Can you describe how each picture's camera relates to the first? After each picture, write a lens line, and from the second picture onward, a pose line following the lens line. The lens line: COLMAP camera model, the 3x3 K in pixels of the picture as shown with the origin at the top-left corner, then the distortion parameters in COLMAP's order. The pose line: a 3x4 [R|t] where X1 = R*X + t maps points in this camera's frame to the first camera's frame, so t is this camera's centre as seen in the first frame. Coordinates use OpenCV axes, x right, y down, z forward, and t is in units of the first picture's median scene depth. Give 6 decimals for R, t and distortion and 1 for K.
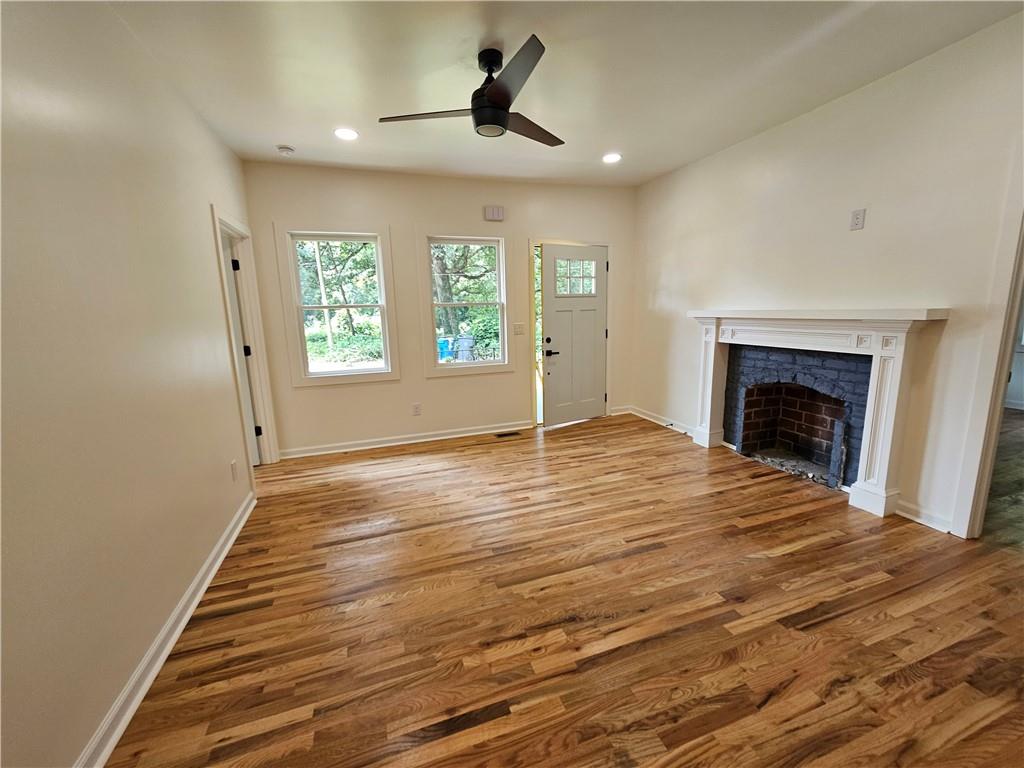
lens RADIAL K [[415.8, 0, 514.6], [0, 415.8, 381.6], [0, 0, 1]] dist [0.002392, 0.000432]
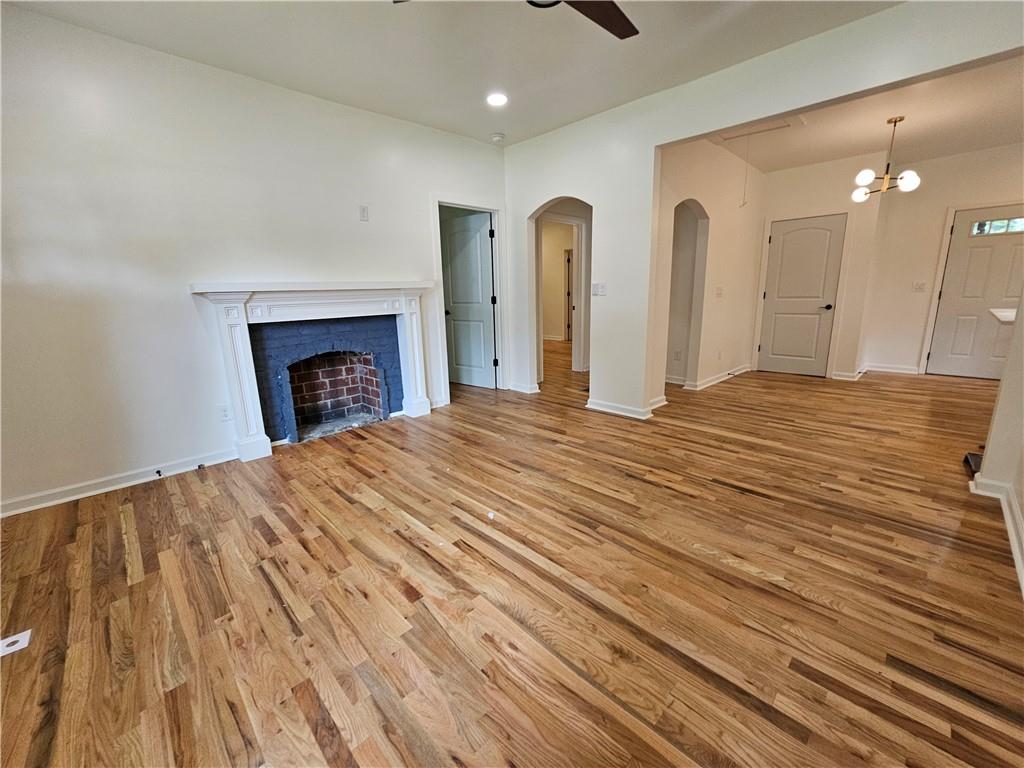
lens RADIAL K [[415.8, 0, 513.8], [0, 415.8, 383.7], [0, 0, 1]] dist [0.002392, 0.000432]
pose [[-0.426346, -0.161044, 0.890109, -0.589023], [0.194108, 0.944813, 0.263915, -0.126558], [-0.883488, 0.285296, -0.371558, 1.145107]]
